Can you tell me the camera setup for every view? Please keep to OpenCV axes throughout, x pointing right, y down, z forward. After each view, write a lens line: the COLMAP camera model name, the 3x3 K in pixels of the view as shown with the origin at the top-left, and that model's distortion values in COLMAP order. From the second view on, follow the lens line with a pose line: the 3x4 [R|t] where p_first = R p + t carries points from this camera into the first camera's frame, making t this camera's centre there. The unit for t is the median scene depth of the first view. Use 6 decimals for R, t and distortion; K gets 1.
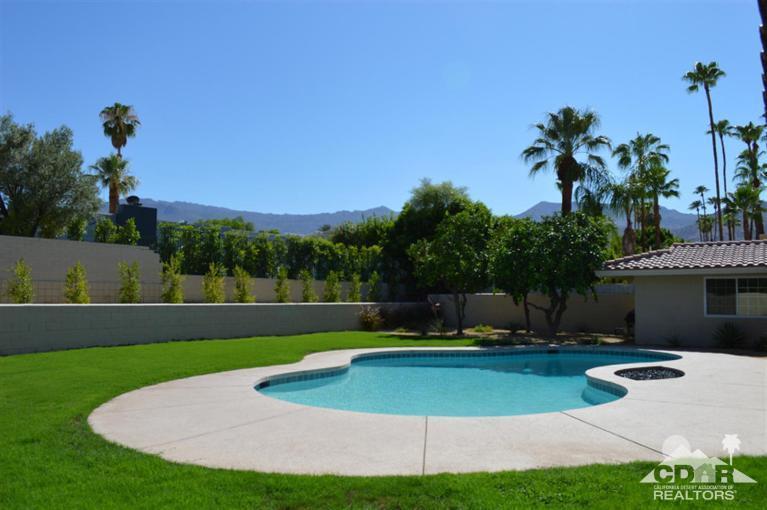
lens RADIAL K [[630.6, 0, 388.8], [0, 630.6, 260.7], [0, 0, 1]] dist [-0.092335, 0.034244]
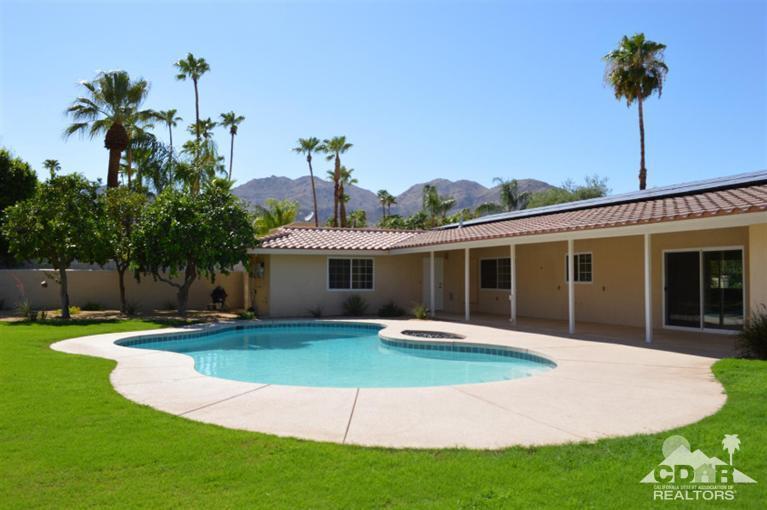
lens RADIAL K [[630.6, 0, 388.1], [0, 630.6, 254.9], [0, 0, 1]] dist [-0.092335, 0.034244]
pose [[0.583077, 0.025272, 0.812024, -0.257731], [-0.045073, 0.998983, 0.001274, 0.010543], [-0.811166, -0.037343, 0.583623, 0.140693]]
